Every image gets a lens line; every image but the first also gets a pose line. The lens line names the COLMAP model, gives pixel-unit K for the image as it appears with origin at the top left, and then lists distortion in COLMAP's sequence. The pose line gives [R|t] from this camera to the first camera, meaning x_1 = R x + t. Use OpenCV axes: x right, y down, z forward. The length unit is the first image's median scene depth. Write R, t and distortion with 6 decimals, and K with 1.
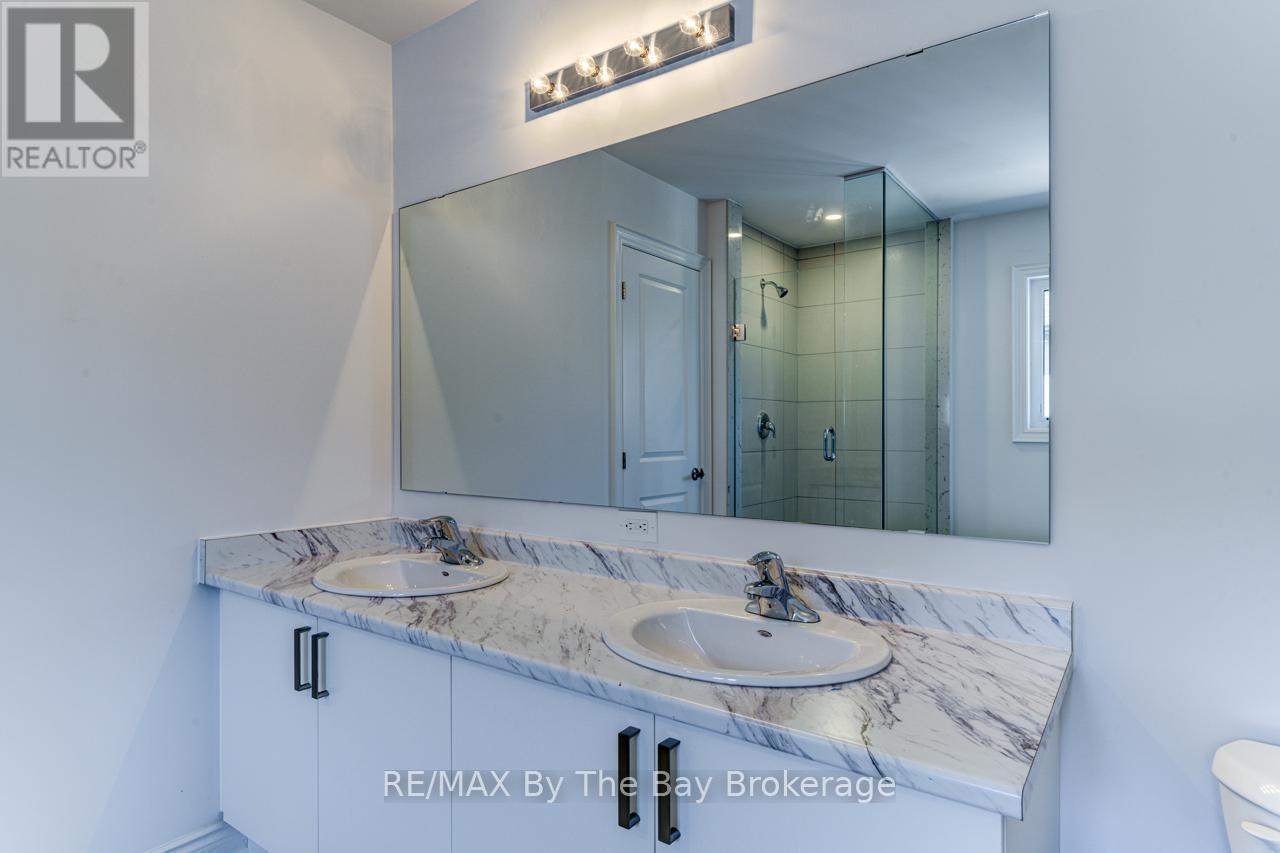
lens RADIAL K [[700.7, 0, 640.1], [0, 700.7, 428.1], [0, 0, 1]] dist [-0.002596, -0.000154]
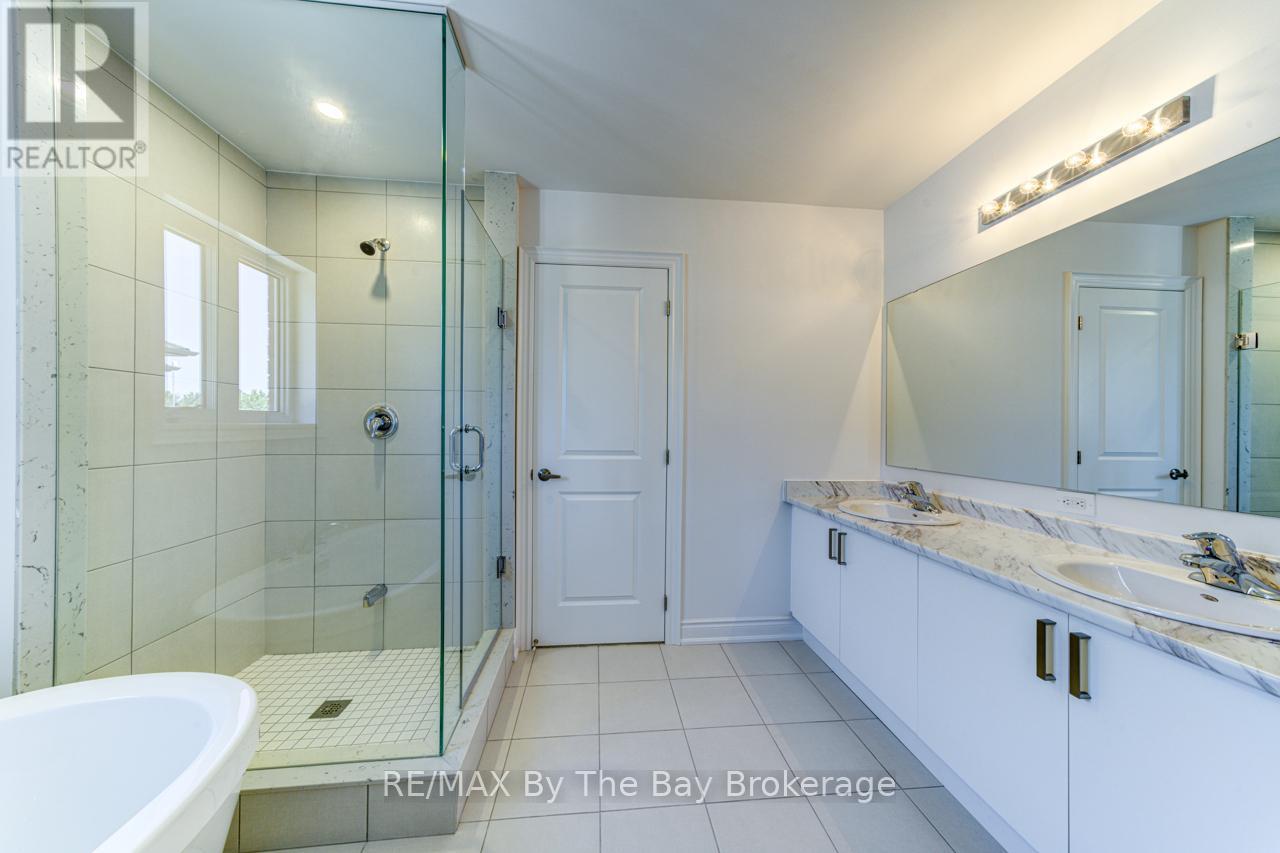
lens RADIAL K [[430.5, 0, 637.6], [0, 430.5, 428.6], [0, 0, 1]] dist [0.008086, 0.000208]
pose [[0.664724, 0.009407, -0.747030, 0.062159], [-0.009976, 0.999943, 0.003714, -0.001597], [0.747022, 0.004984, 0.664780, -0.223561]]
